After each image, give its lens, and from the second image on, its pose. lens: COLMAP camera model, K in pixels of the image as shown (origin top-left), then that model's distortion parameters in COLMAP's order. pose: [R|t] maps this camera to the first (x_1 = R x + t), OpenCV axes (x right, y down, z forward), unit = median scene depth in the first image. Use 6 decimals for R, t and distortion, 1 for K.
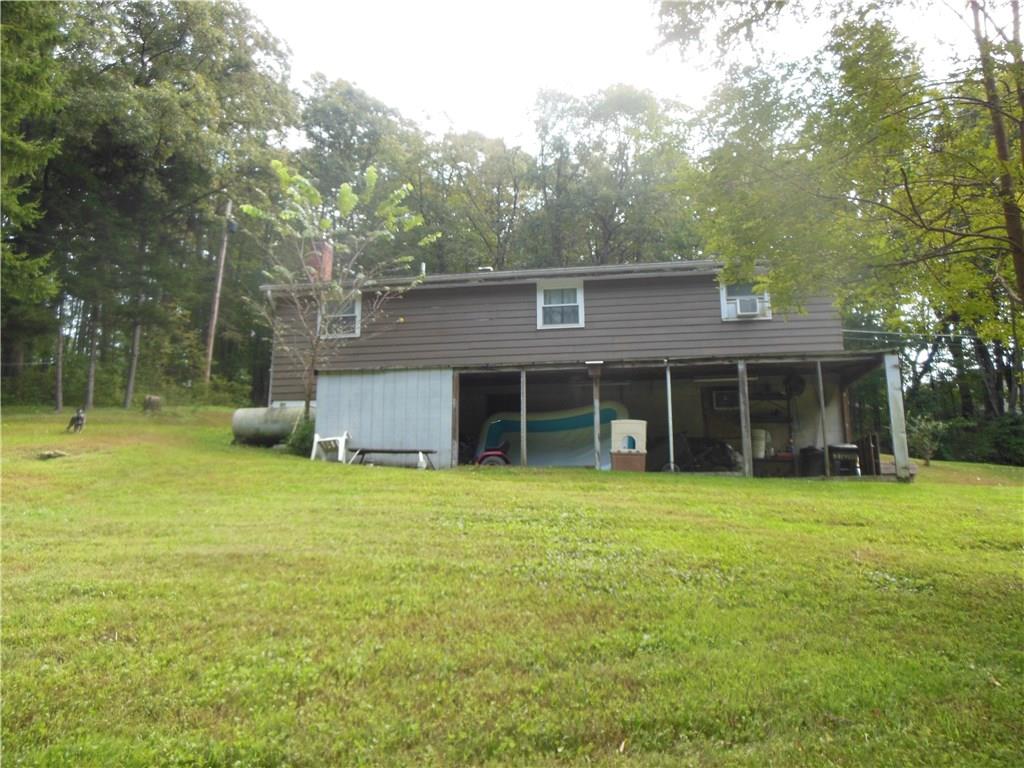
lens RADIAL K [[774.2, 0, 512.0], [0, 774.2, 384.0], [0, 0, 1]] dist [-0.088976, 0.130963]
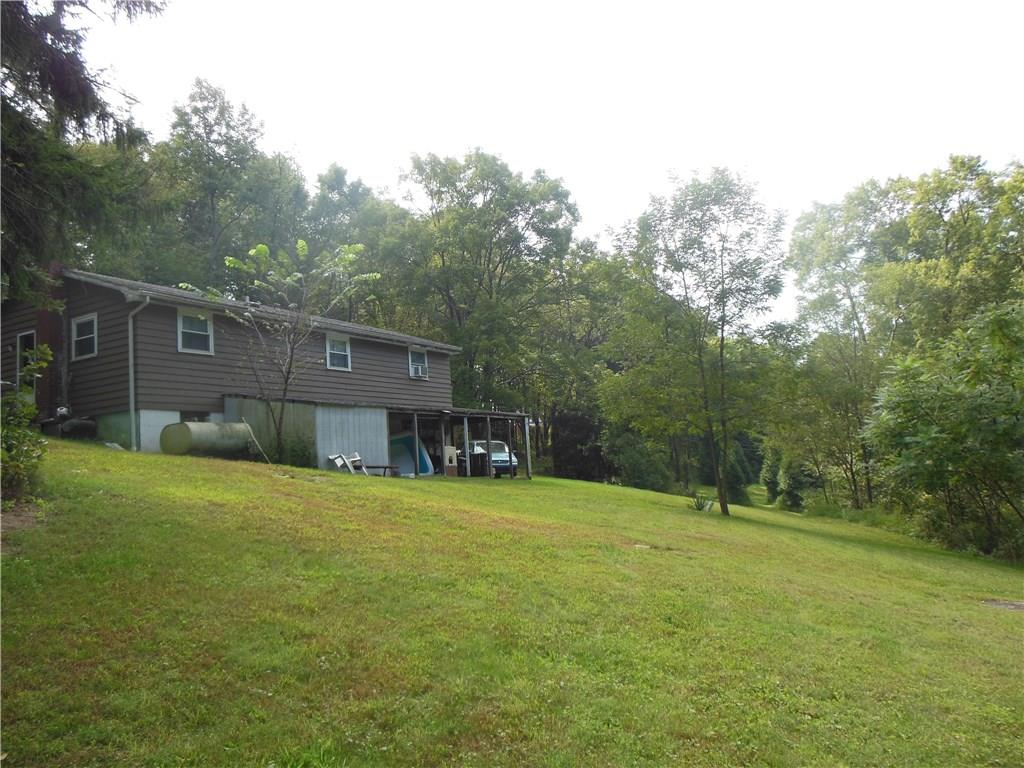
lens RADIAL K [[774.2, 0, 512.0], [0, 774.2, 384.0], [0, 0, 1]] dist [-0.088976, 0.130963]
pose [[0.500211, 0.100419, 0.860061, -1.213382], [-0.119293, 0.991774, -0.046416, -0.026250], [-0.857647, -0.079381, 0.508076, 0.047818]]
